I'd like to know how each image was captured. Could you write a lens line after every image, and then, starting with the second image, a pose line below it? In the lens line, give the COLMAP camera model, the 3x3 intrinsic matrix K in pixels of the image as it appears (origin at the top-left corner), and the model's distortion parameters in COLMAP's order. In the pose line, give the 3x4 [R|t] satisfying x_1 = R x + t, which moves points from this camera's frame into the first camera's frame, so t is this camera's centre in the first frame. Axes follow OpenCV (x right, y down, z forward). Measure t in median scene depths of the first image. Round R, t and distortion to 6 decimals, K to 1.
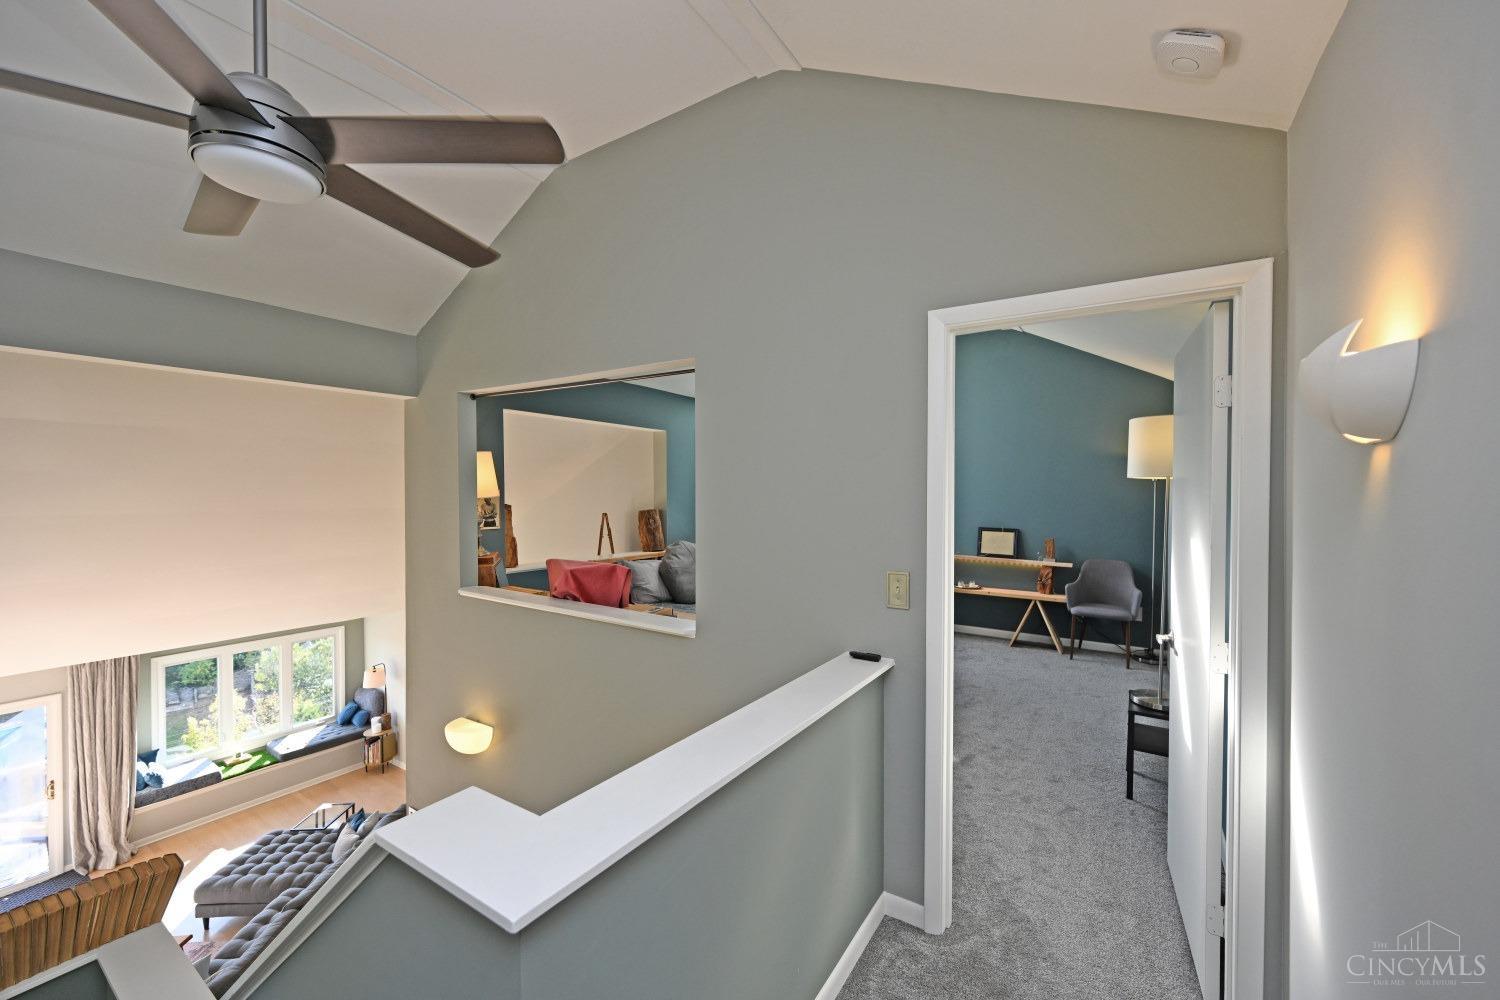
lens RADIAL K [[591.6, 0, 744.6], [0, 591.6, 496.3], [0, 0, 1]] dist [0.002311, 0.000042]
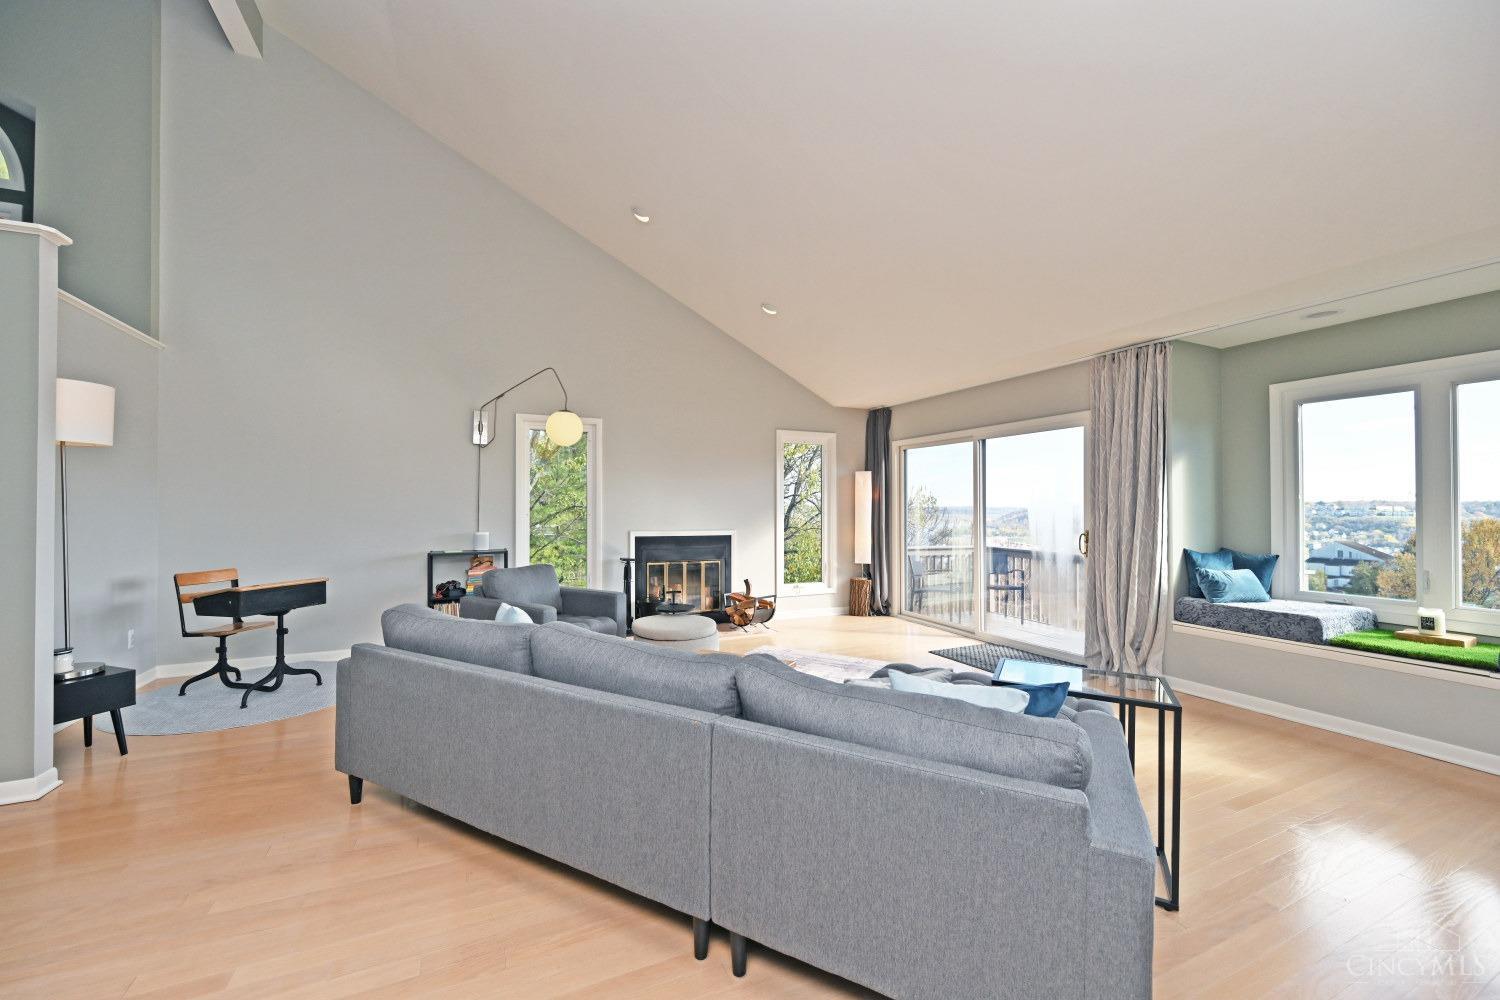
lens RADIAL K [[591.6, 0, 743.5], [0, 591.6, 501.3], [0, 0, 1]] dist [0.002311, 0.000042]
pose [[-0.519937, -0.005919, -0.854184, -0.359457], [-0.005127, 0.999980, -0.003809, 0.477693], [0.854189, 0.002399, -0.519957, 1.086813]]
